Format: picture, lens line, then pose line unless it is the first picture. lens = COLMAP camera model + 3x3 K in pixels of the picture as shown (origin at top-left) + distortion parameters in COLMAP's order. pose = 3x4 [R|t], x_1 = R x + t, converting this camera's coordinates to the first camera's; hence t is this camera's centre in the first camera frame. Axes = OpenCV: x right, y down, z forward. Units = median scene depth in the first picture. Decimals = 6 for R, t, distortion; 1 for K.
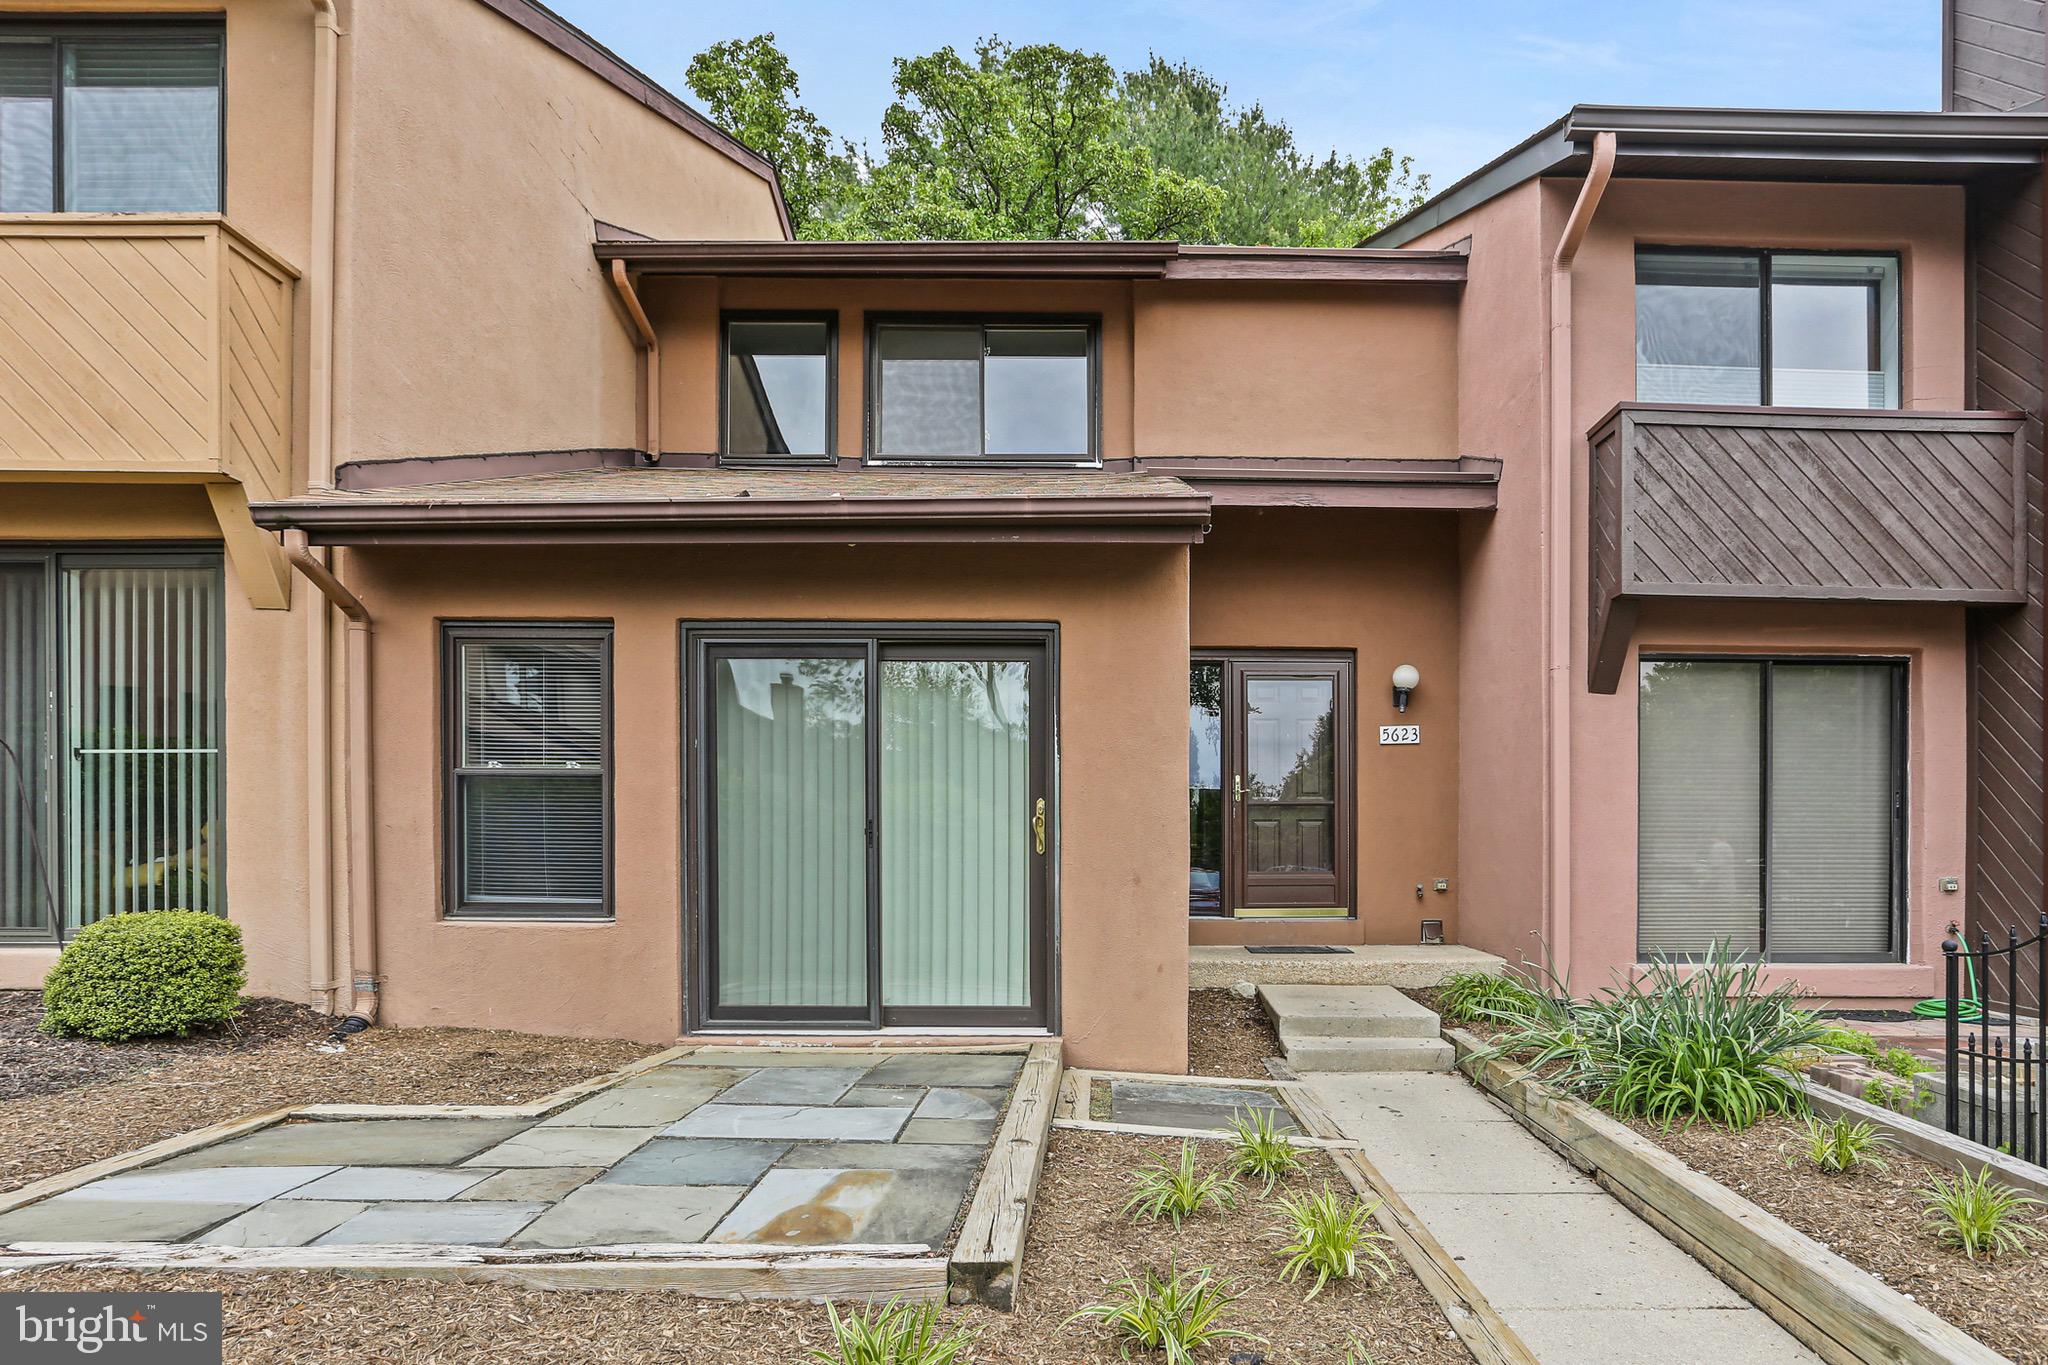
lens RADIAL K [[1031.7, 0, 1057.4], [0, 1031.7, 729.6], [0, 0, 1]] dist [-0.042550, 0.026042]
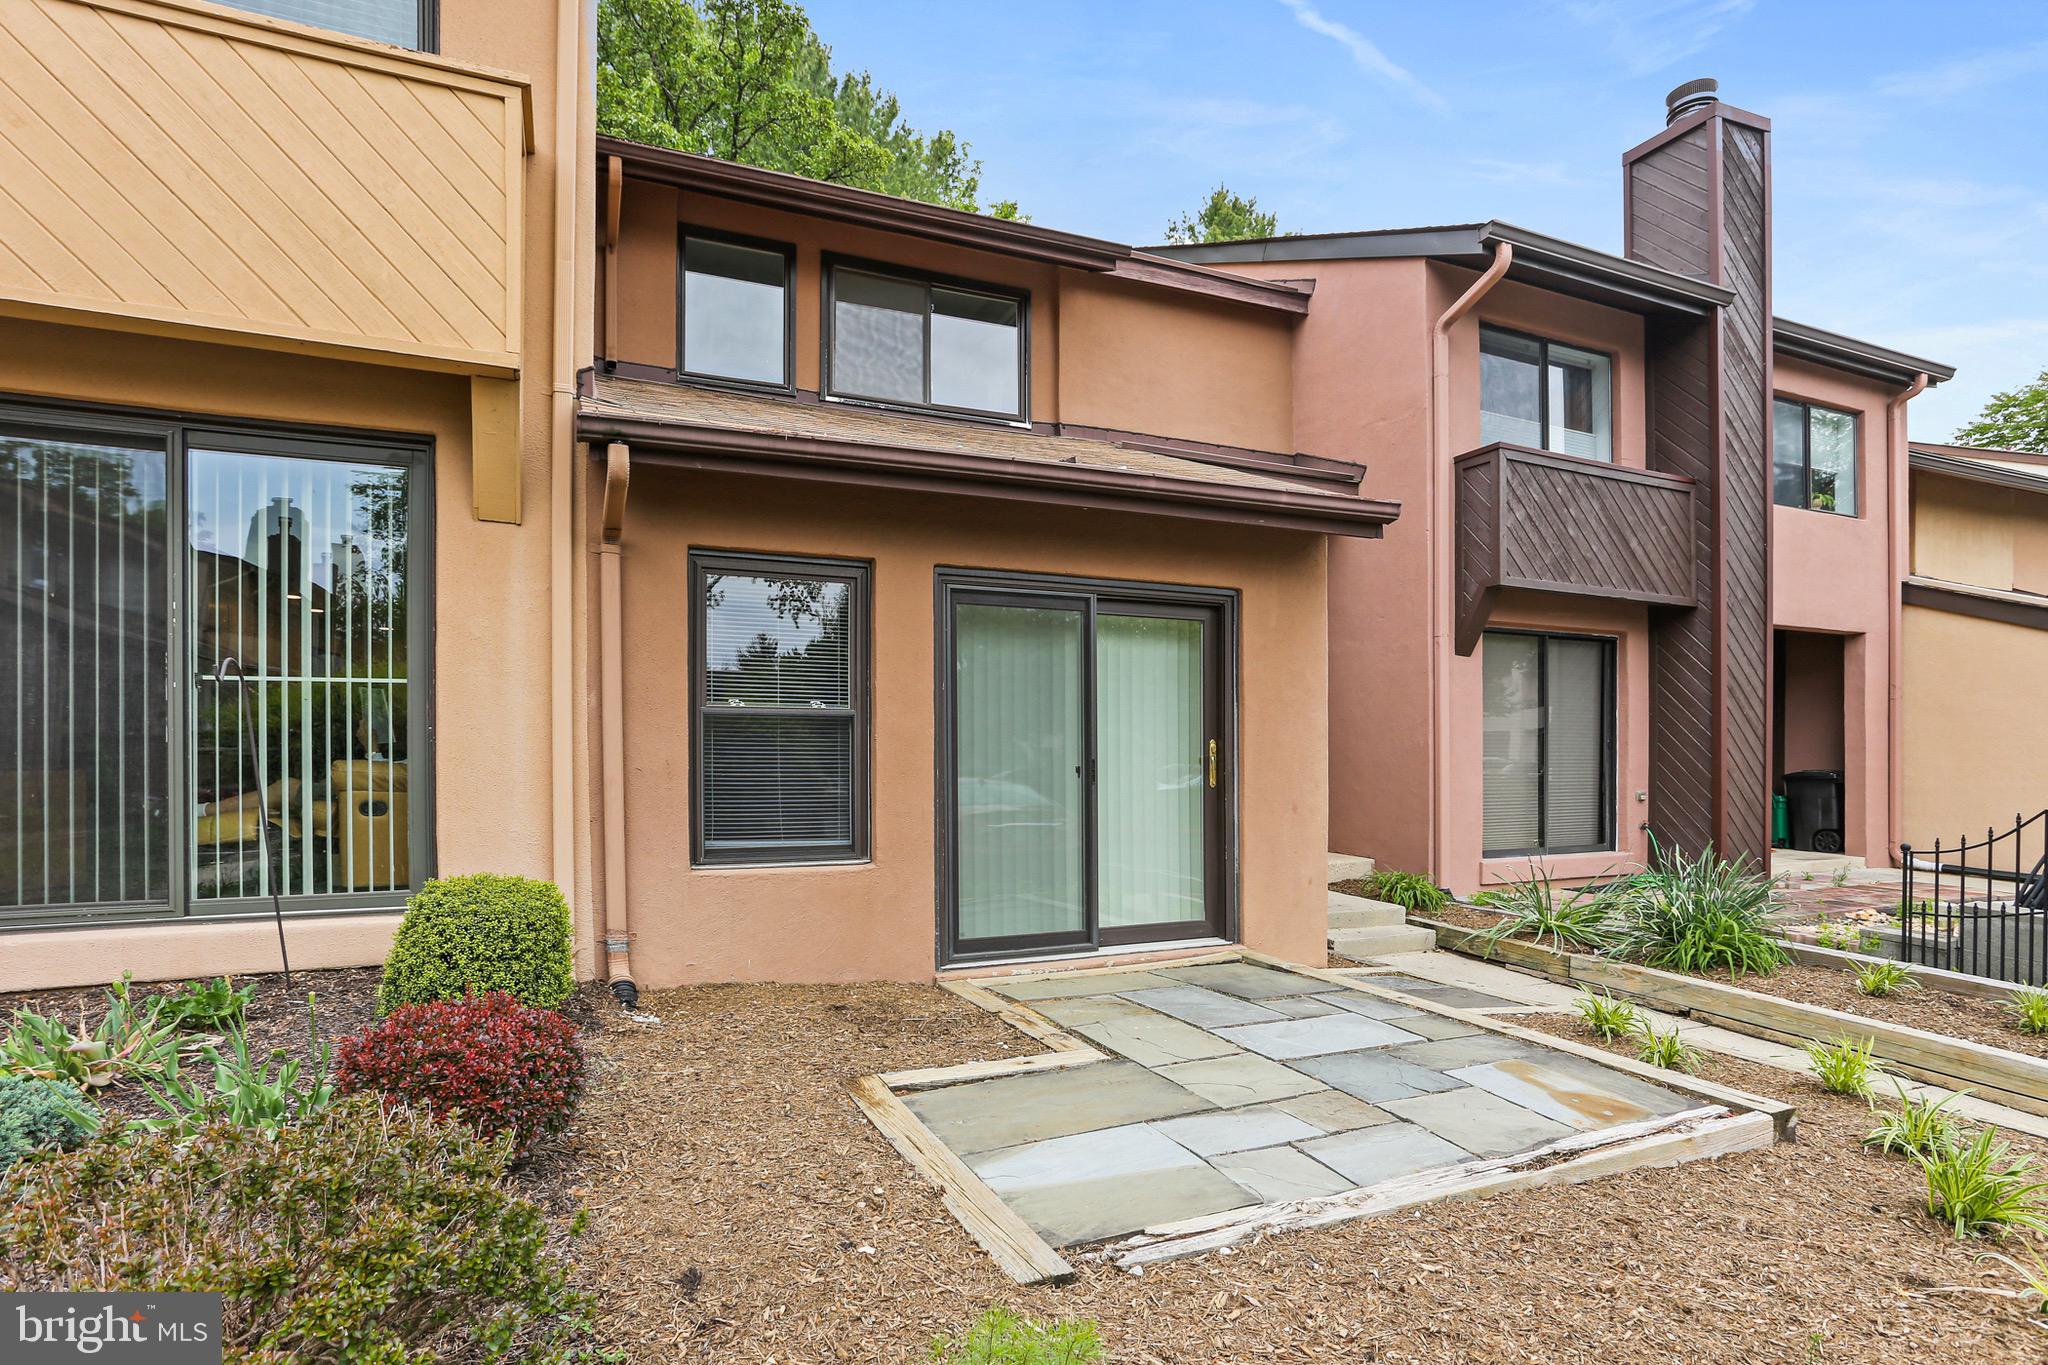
lens RADIAL K [[955.3, 0, 1013.4], [0, 955.3, 636.1], [0, 0, 1]] dist [-0.028504, 0.001622]
pose [[0.934109, 0.043480, 0.354331, -0.495936], [-0.039859, 0.999052, -0.017514, -0.017933], [-0.354756, 0.002237, 0.934956, 0.060487]]
